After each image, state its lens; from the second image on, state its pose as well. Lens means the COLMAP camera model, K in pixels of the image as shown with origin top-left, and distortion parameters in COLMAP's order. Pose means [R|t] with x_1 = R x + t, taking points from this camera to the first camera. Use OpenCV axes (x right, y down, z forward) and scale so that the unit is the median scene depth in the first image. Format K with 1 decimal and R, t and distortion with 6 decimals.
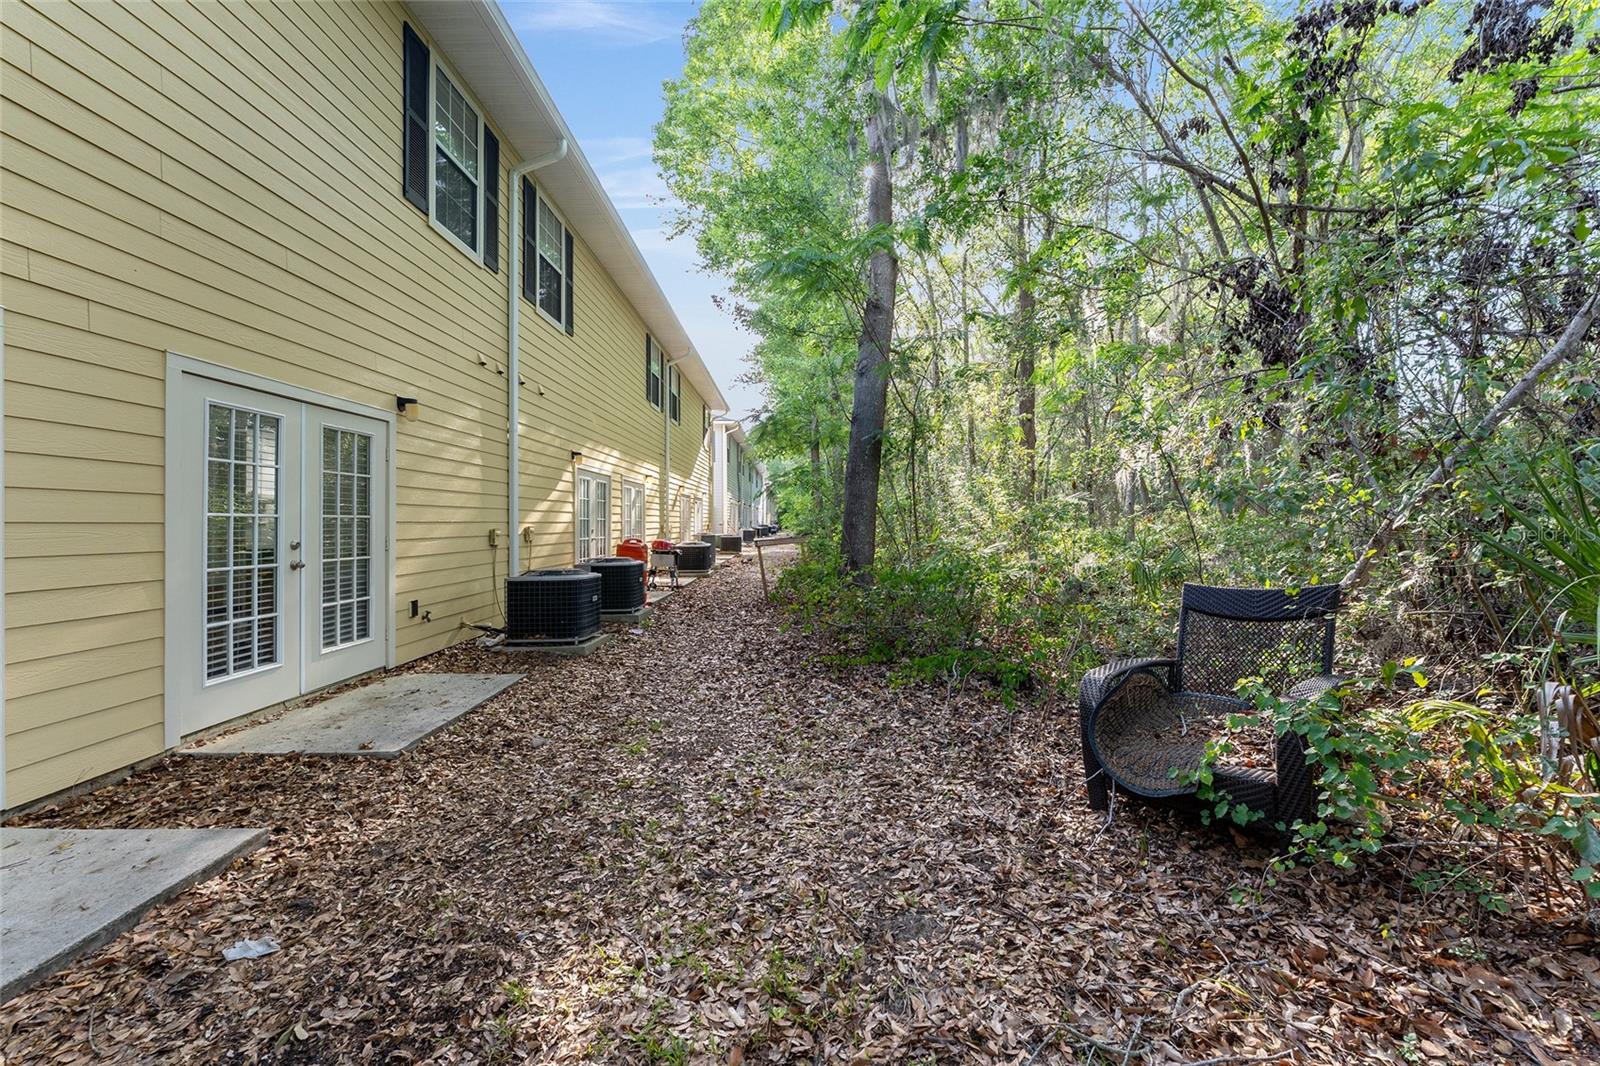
lens RADIAL K [[649.4, 0, 800.0], [0, 649.4, 533.0], [0, 0, 1]] dist [0.000077, -0.000530]
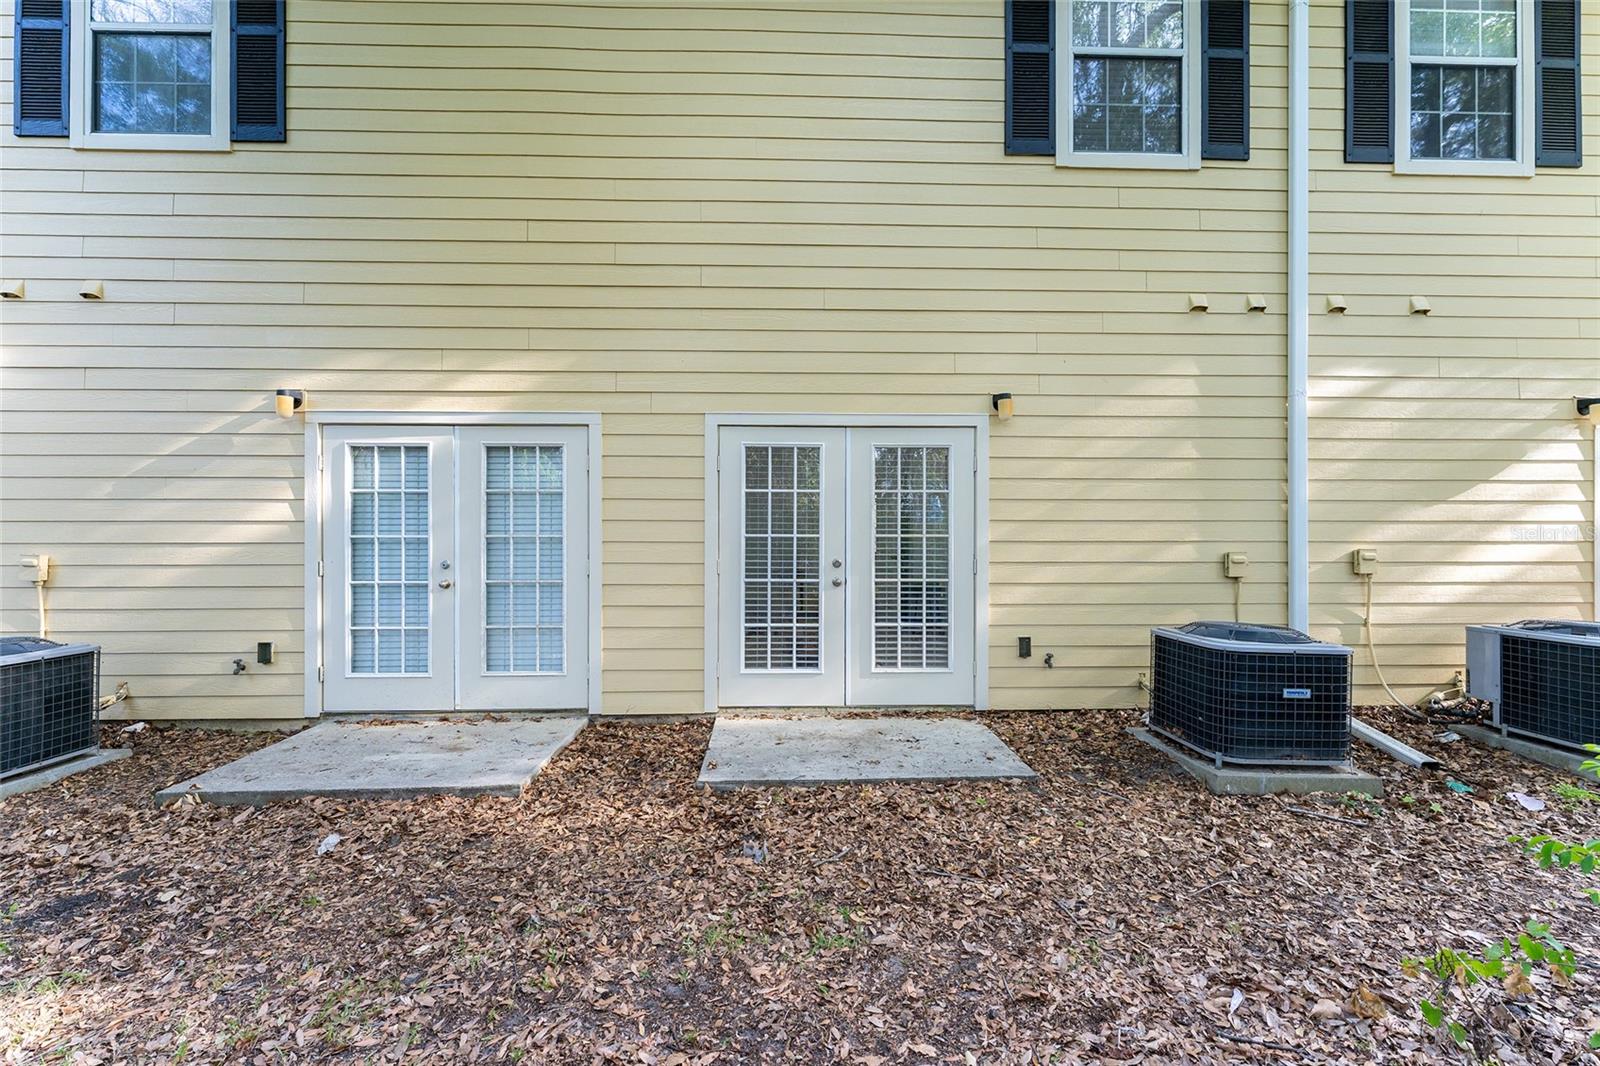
lens RADIAL K [[654.3, 0, 800.0], [0, 654.3, 533.0], [0, 0, 1]] dist [-0.001743, -0.000164]
pose [[0.031817, 0.003280, -0.999488, 0.284926], [-0.017441, 0.999844, 0.002726, -0.032080], [0.999342, 0.017345, 0.031869, 0.885760]]
